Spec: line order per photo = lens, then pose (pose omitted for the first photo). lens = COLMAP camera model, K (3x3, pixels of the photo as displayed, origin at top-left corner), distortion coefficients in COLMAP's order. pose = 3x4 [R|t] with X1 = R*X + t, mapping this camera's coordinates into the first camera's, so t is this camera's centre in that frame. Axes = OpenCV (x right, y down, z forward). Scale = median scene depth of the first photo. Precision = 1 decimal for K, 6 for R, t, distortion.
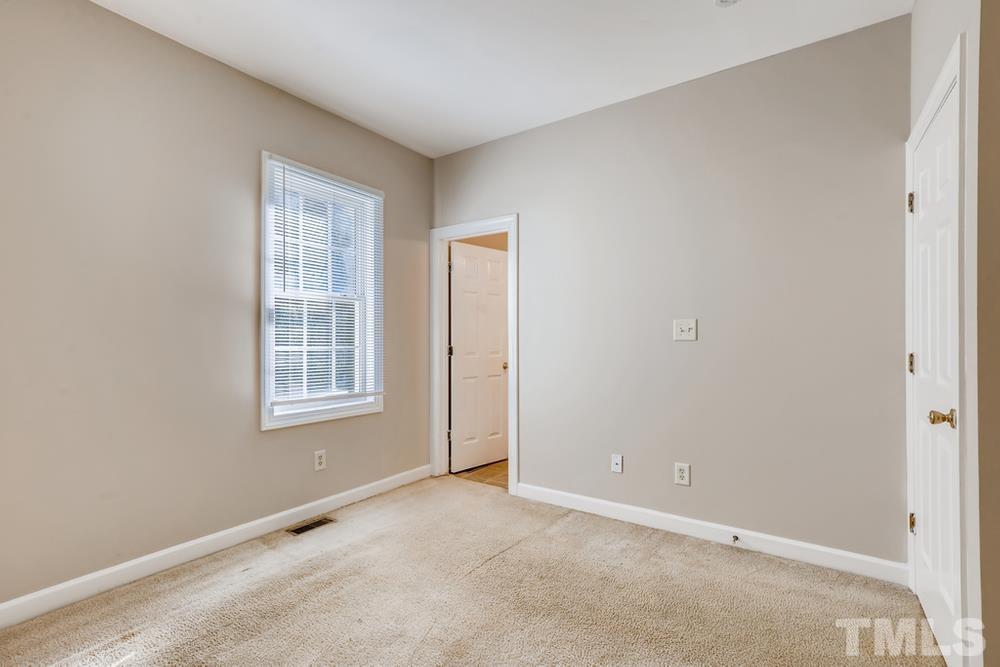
lens RADIAL K [[459.6, 0, 499.7], [0, 459.6, 345.0], [0, 0, 1]] dist [-0.000711, 0.000434]
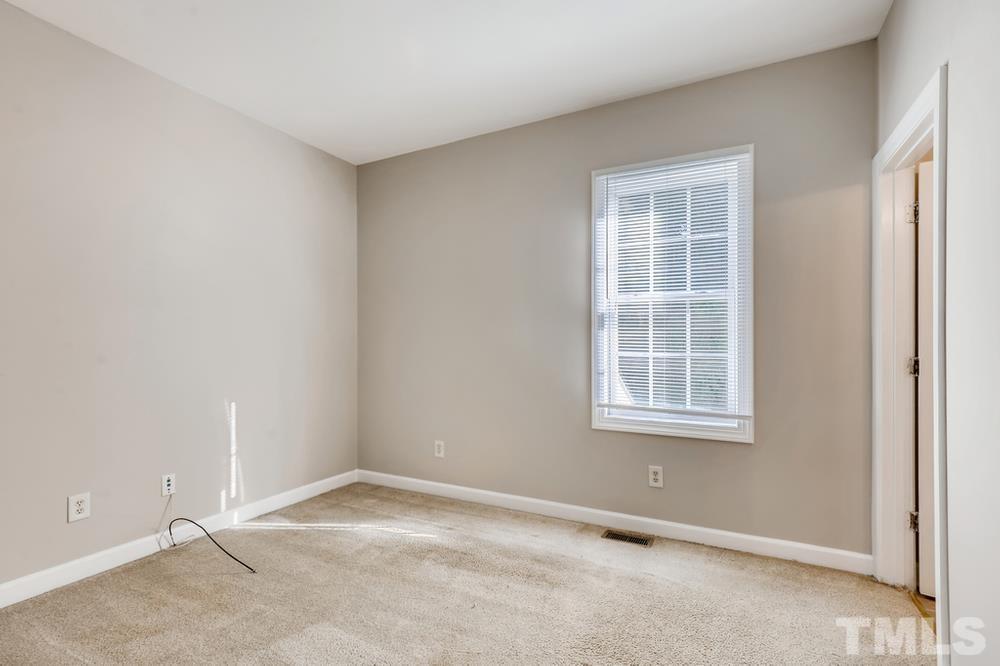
lens RADIAL K [[444.4, 0, 502.4], [0, 444.4, 355.6], [0, 0, 1]] dist [0.000149, 0.000252]
pose [[0.136145, 0.013301, -0.990600, 0.439685], [-0.018790, 0.999765, 0.010842, 0.005098], [0.990511, 0.017137, 0.136363, 0.564760]]
